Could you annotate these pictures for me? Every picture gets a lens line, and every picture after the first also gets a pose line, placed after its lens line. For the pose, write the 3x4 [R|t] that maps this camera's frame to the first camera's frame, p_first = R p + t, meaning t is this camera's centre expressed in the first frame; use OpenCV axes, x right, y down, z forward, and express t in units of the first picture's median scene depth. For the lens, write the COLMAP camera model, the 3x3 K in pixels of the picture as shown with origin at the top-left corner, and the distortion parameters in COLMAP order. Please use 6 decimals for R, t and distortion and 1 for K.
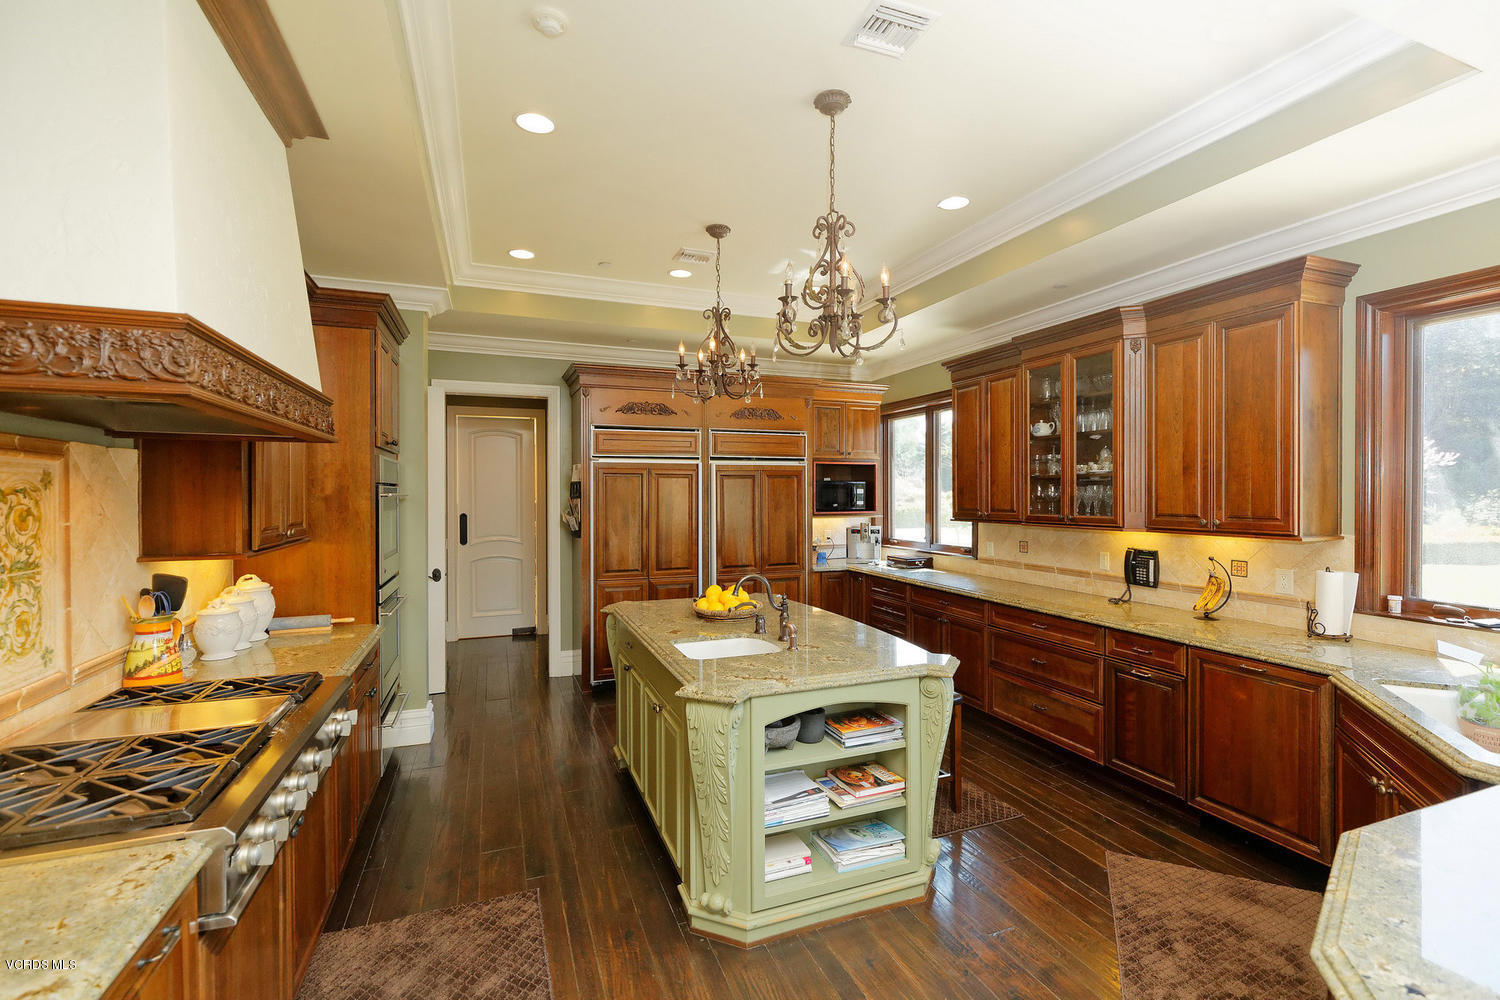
lens RADIAL K [[680.5, 0, 761.4], [0, 680.5, 498.0], [0, 0, 1]] dist [0.001010, -0.000346]
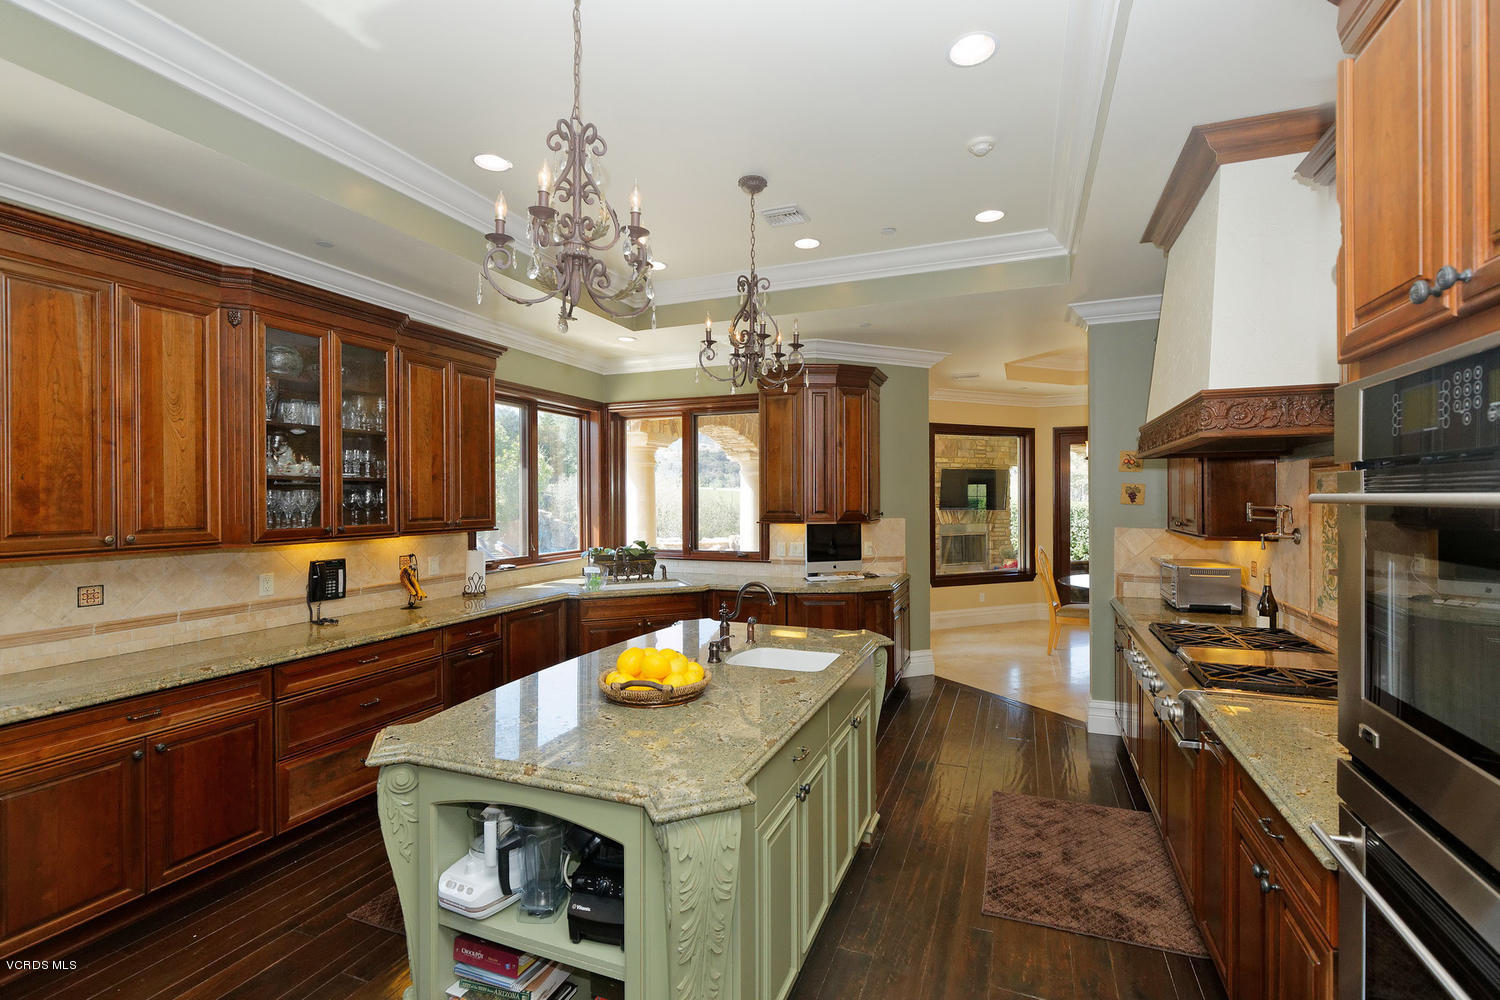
lens RADIAL K [[680.5, 0, 761.4], [0, 680.5, 498.0], [0, 0, 1]] dist [0.001010, -0.000346]
pose [[-0.731007, 0.005556, 0.682348, -0.565441], [0.011242, 0.999929, 0.003902, -0.007351], [-0.682278, 0.010523, -0.731017, 1.424556]]
